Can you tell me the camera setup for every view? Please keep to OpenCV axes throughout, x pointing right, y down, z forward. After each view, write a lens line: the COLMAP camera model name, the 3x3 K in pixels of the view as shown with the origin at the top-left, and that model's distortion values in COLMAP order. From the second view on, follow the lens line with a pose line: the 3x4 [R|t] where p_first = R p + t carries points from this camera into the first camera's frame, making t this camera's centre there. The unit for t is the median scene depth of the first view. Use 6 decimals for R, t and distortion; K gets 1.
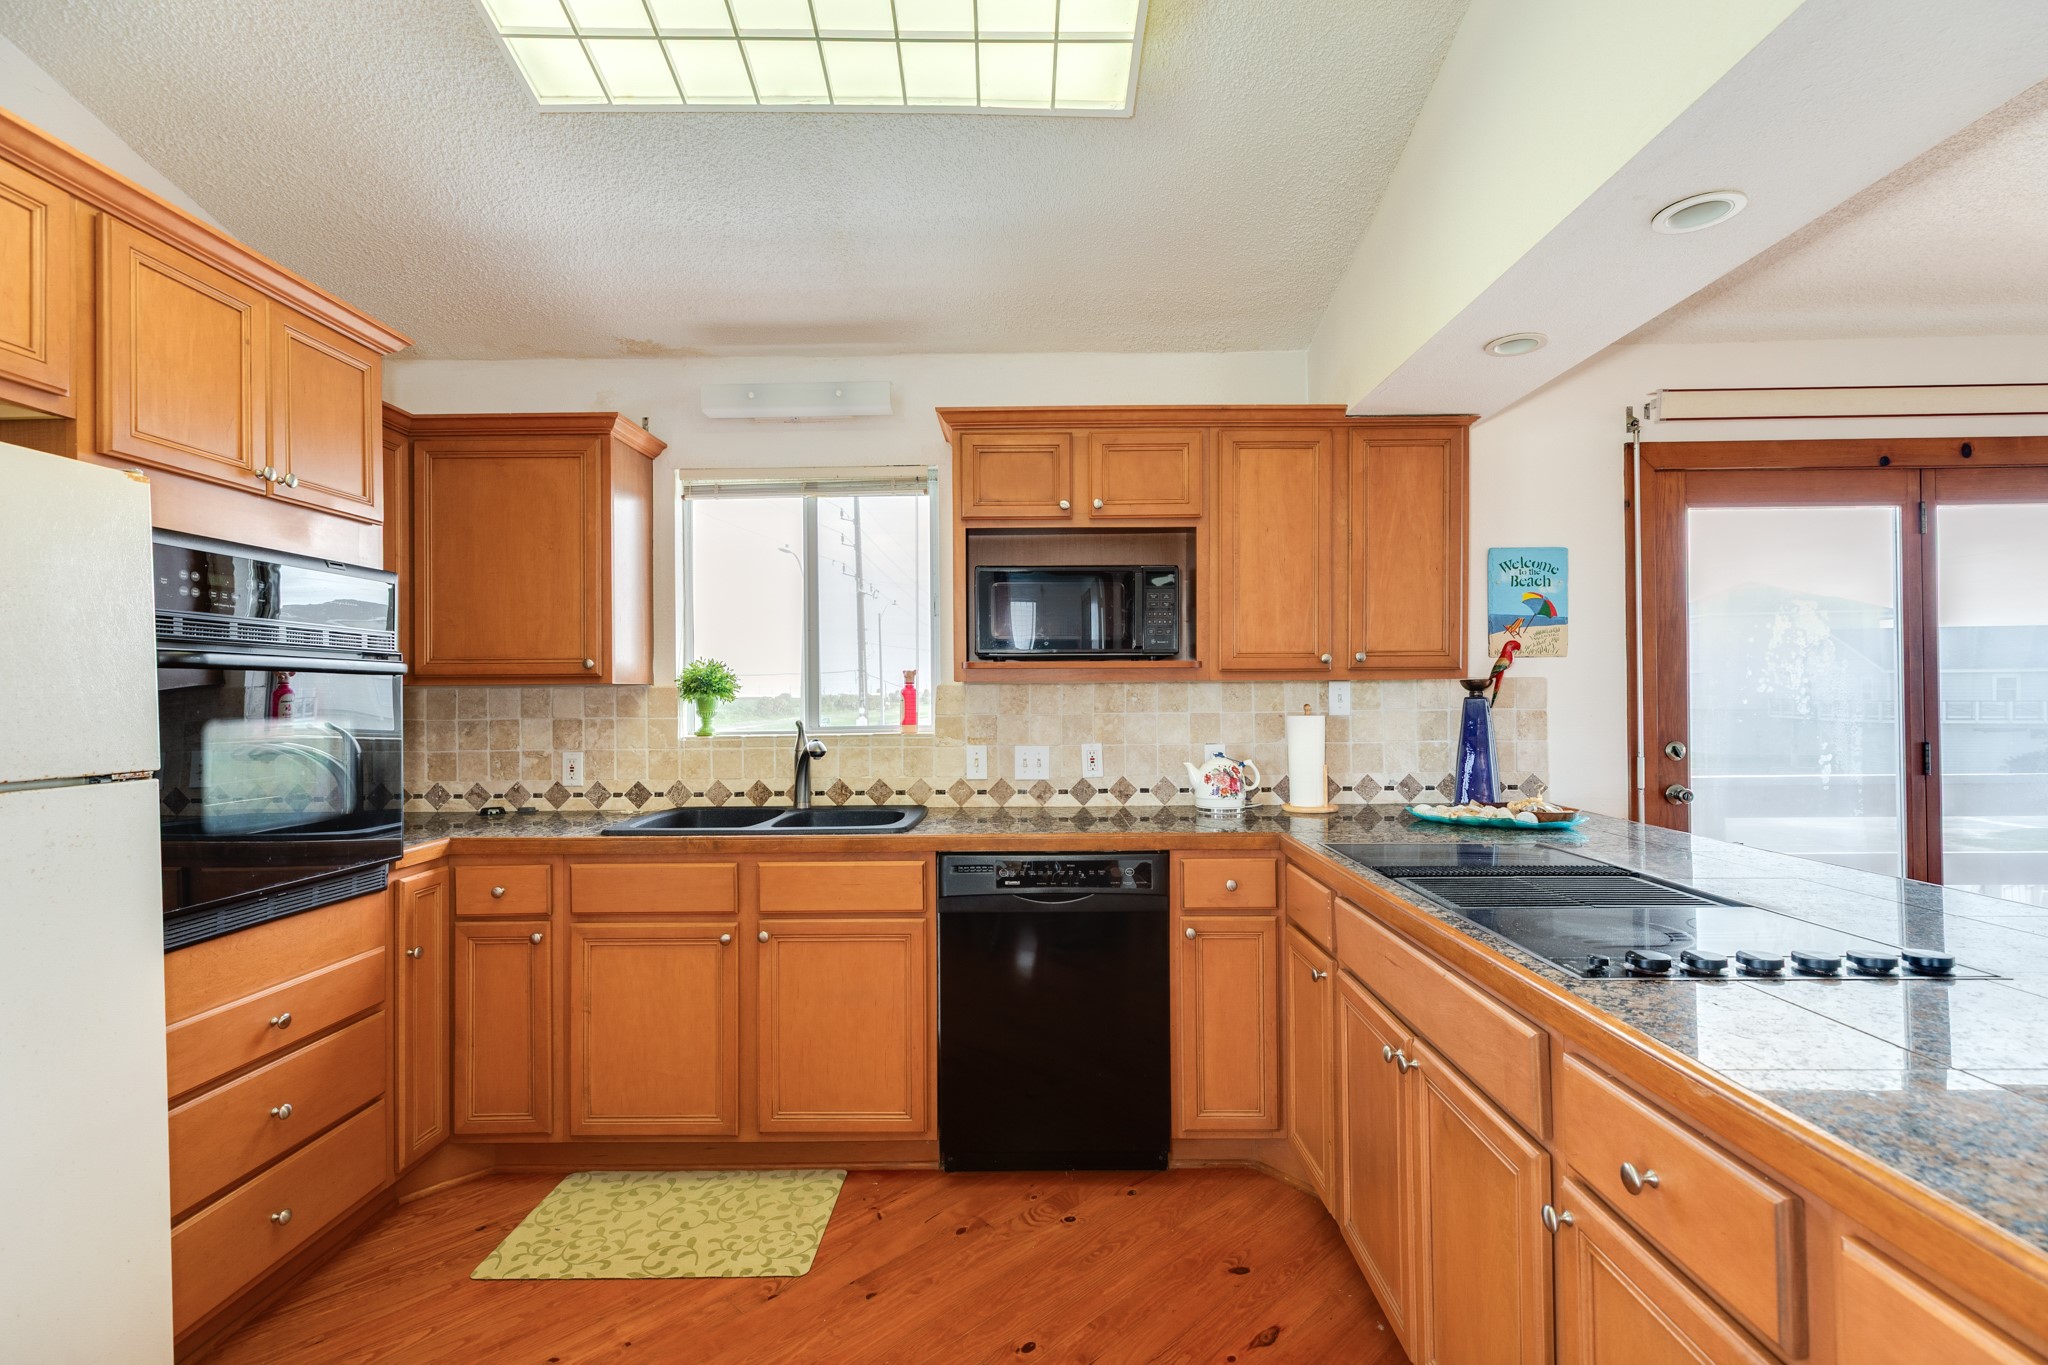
lens RADIAL K [[911.9, 0, 1020.1], [0, 911.9, 688.1], [0, 0, 1]] dist [-0.000797, -0.000335]
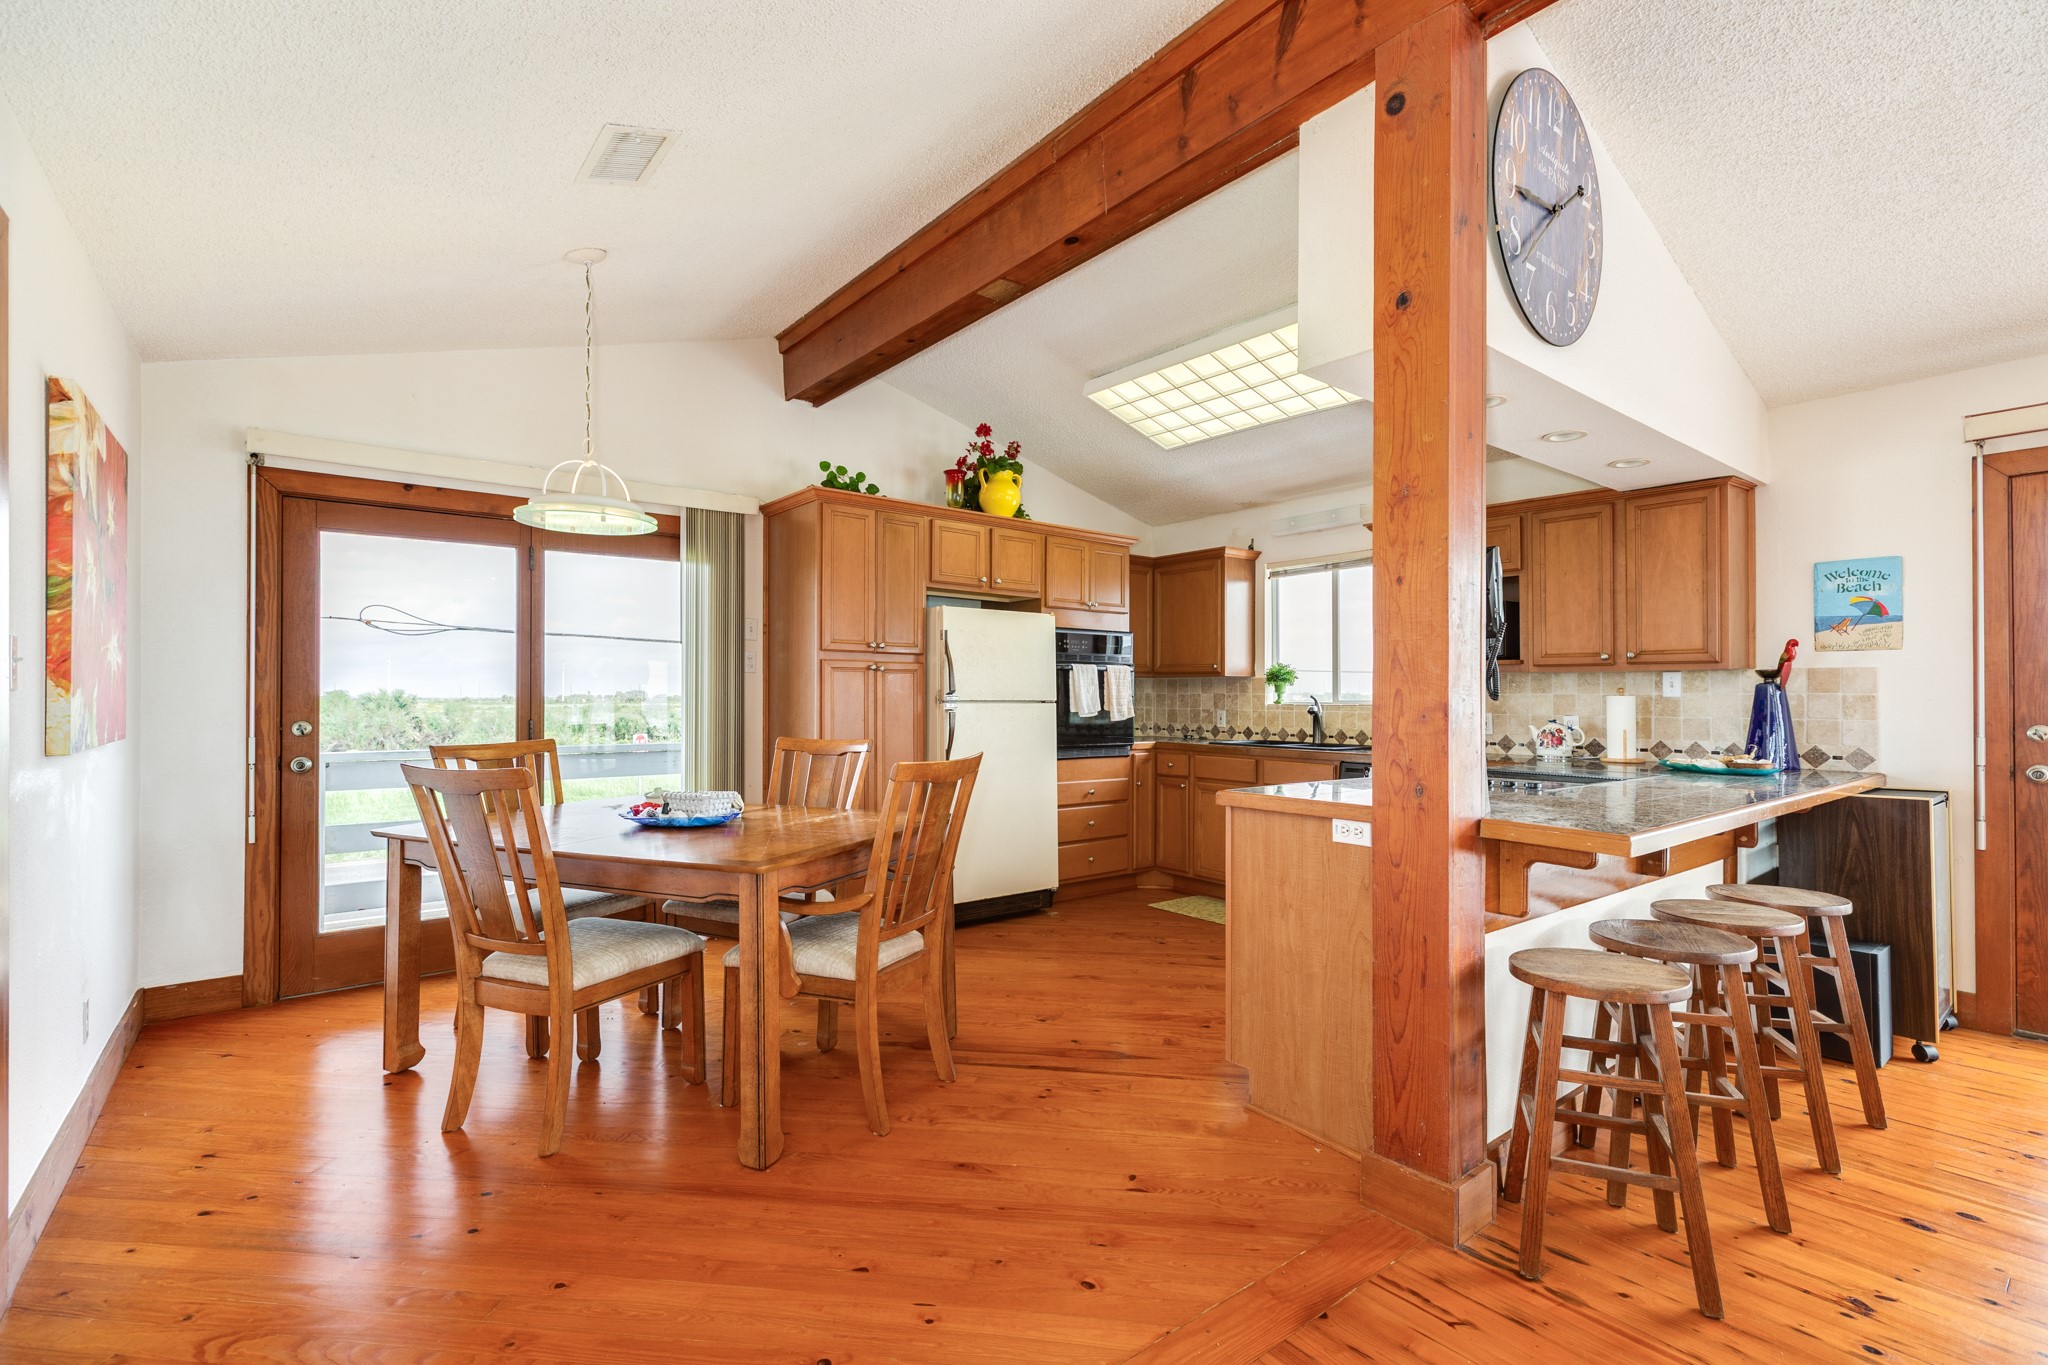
lens RADIAL K [[911.9, 0, 1020.1], [0, 911.9, 688.1], [0, 0, 1]] dist [-0.000797, -0.000335]
pose [[0.627371, 0.004972, -0.778705, 0.802178], [-0.003965, 0.999987, 0.003190, 0.016221], [0.778710, 0.001086, 0.627383, -0.612454]]
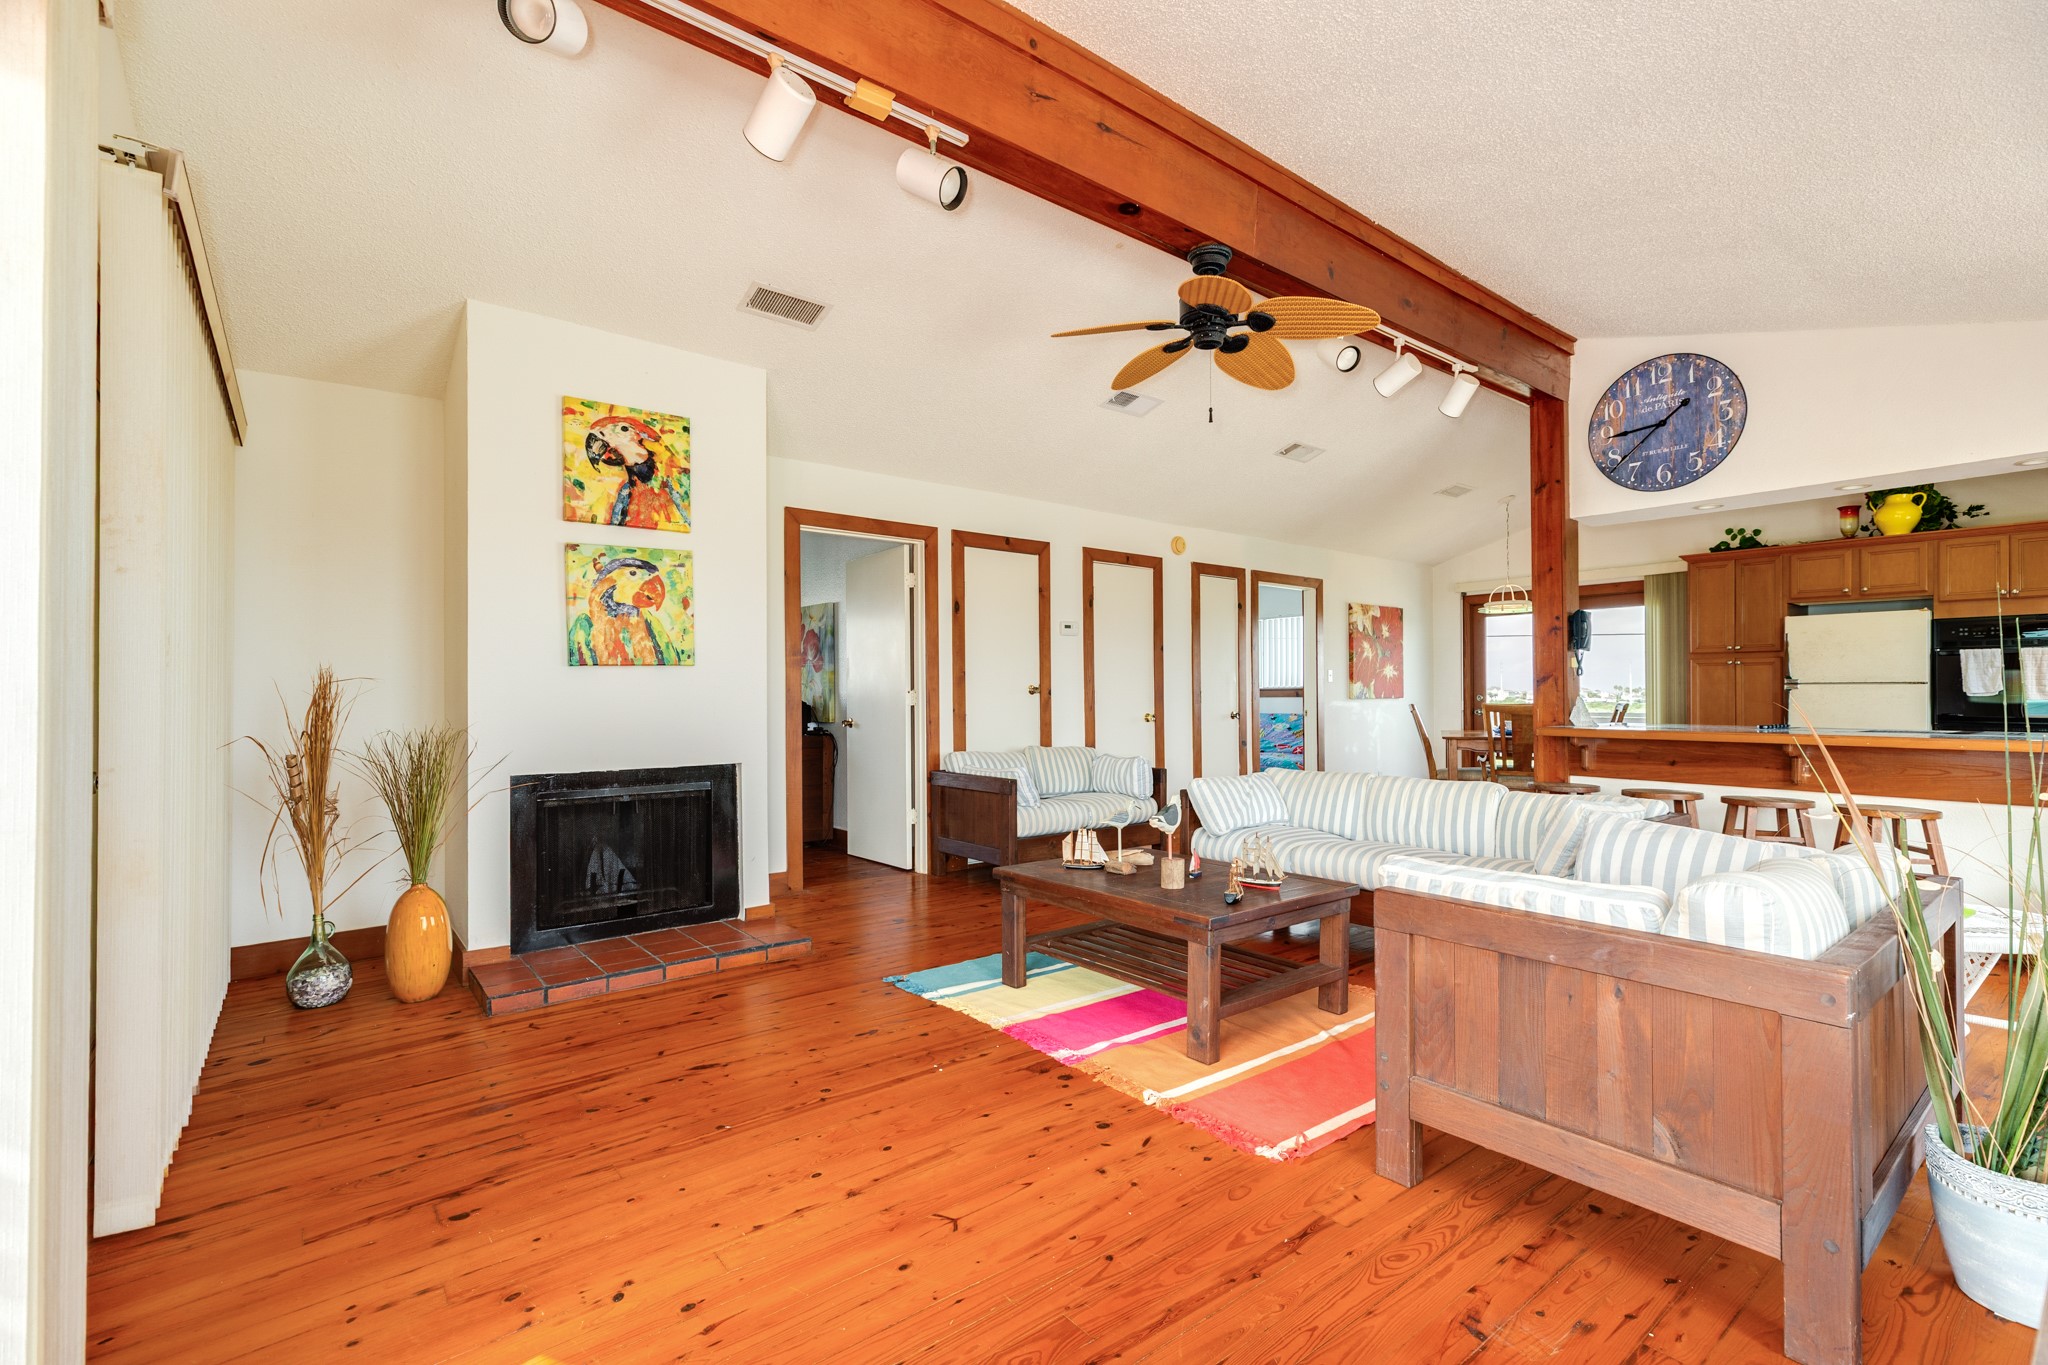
lens RADIAL K [[911.9, 0, 1020.1], [0, 911.9, 688.1], [0, 0, 1]] dist [-0.000797, -0.000335]
pose [[-0.780111, 0.004287, -0.625627, 2.347945], [0.011883, 0.999898, -0.007966, 0.050464], [0.625529, -0.013649, -0.780082, 0.819827]]
